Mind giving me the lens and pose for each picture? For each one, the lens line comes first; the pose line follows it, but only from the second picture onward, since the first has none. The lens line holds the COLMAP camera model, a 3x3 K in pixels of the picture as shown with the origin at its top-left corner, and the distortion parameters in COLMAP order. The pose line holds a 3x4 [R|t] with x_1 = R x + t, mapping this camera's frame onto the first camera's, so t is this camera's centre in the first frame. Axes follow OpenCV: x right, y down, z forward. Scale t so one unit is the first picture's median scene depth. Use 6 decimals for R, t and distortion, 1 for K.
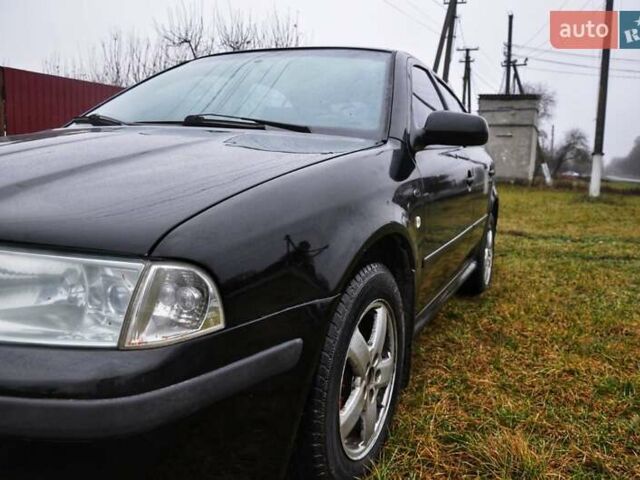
lens RADIAL K [[549.1, 0, 320.0], [0, 549.1, 240.0], [0, 0, 1]] dist [-0.043718, 0.005386]
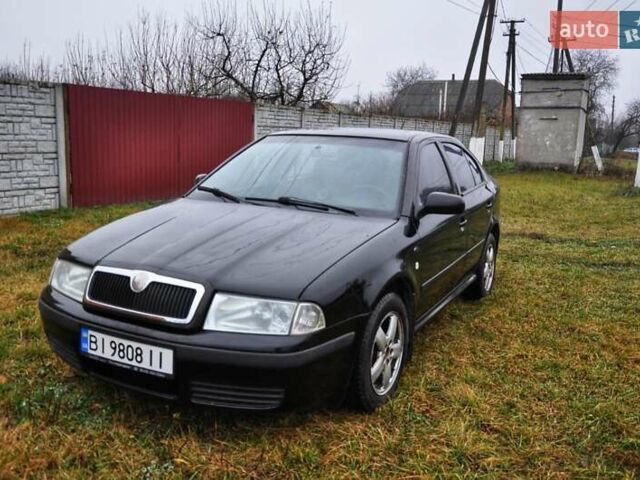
lens RADIAL K [[579.5, 0, 320.0], [0, 579.5, 240.0], [0, 0, 1]] dist [0.000437, 0.004413]
pose [[0.998550, 0.005394, -0.053553, -0.019124], [-0.004134, 0.999713, 0.023613, -0.099086], [0.053665, -0.023358, 0.998286, -0.536402]]
